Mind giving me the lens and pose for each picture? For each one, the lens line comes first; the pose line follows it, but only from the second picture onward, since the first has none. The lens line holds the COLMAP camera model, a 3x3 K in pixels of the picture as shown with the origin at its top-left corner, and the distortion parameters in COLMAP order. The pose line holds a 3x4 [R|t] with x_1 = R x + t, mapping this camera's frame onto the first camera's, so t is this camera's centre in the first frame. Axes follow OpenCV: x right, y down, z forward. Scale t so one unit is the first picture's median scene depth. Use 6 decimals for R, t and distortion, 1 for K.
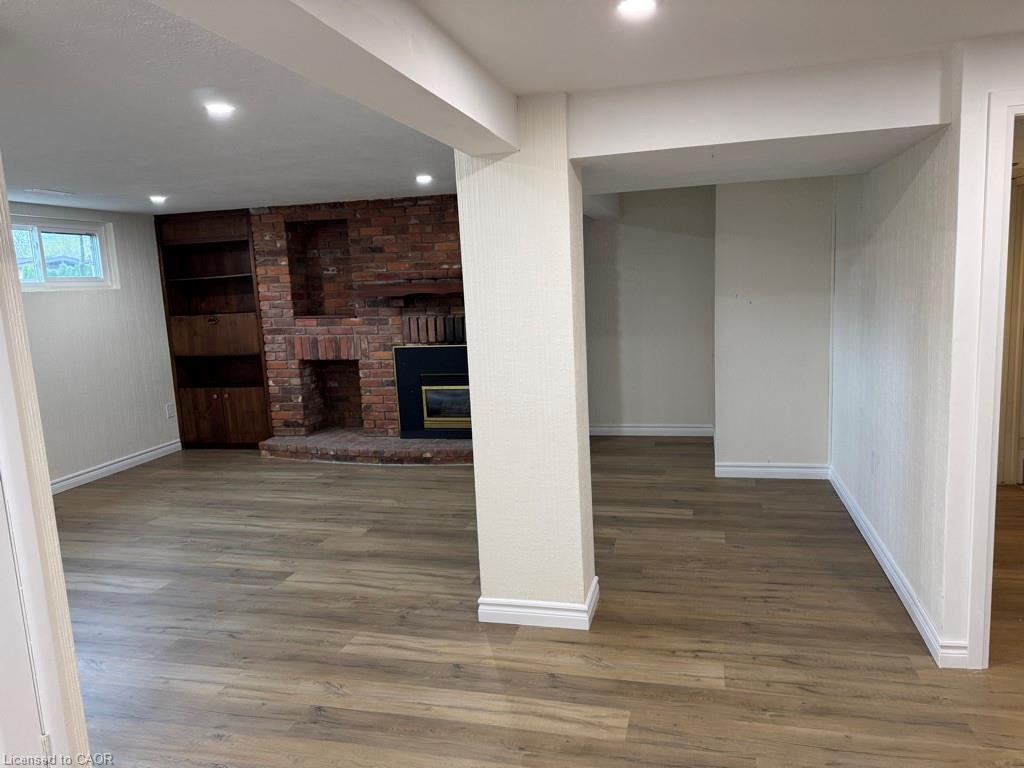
lens RADIAL K [[719.4, 0, 527.3], [0, 719.4, 378.1], [0, 0, 1]] dist [0.048619, -0.045974]
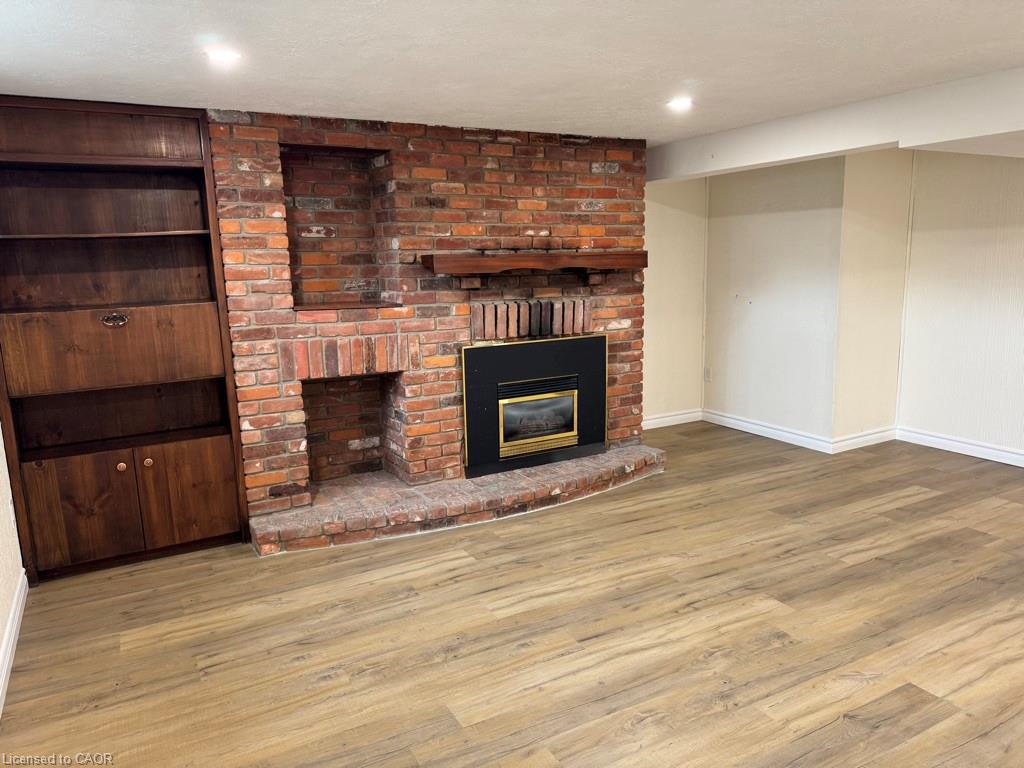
lens RADIAL K [[719.4, 0, 505.4], [0, 719.4, 381.4], [0, 0, 1]] dist [0.048619, -0.045974]
pose [[0.737034, -0.089368, 0.669921, -0.623608], [0.085825, 0.995570, 0.038387, -0.034412], [-0.670384, 0.029204, 0.741439, 0.472114]]
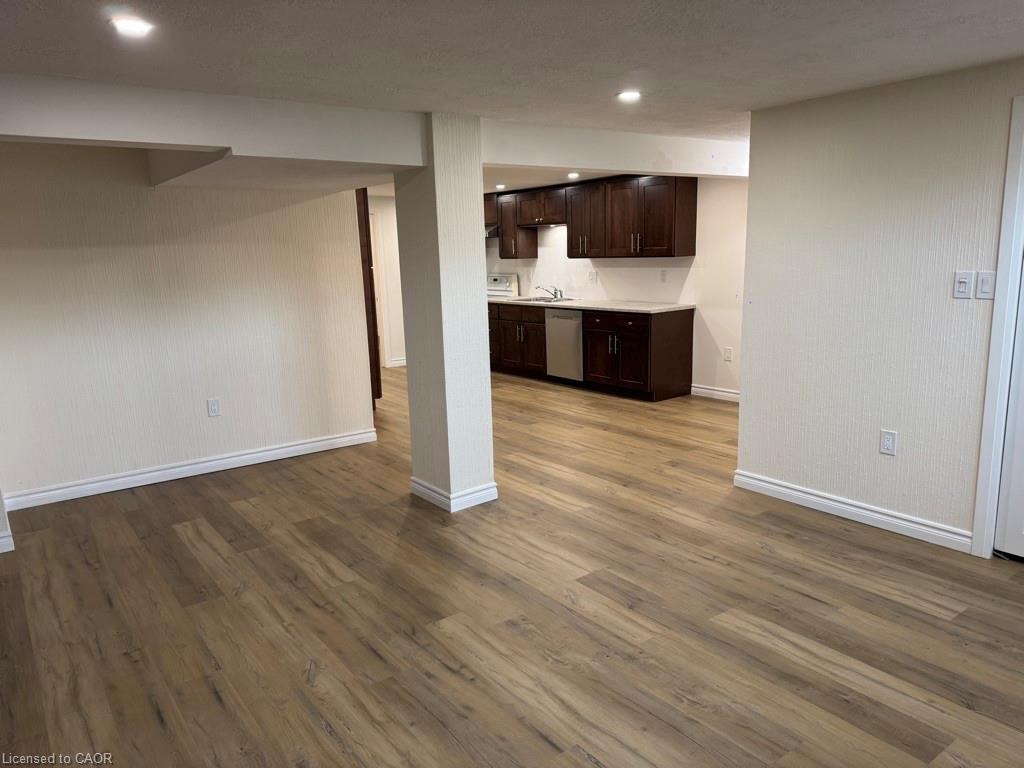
lens RADIAL K [[719.4, 0, 516.4], [0, 719.4, 392.7], [0, 0, 1]] dist [0.048619, -0.045974]
pose [[-0.771065, -0.055147, 0.634364, -0.498282], [0.156213, 0.949416, 0.272410, -0.116178], [-0.617298, 0.309142, -0.723446, 0.996205]]
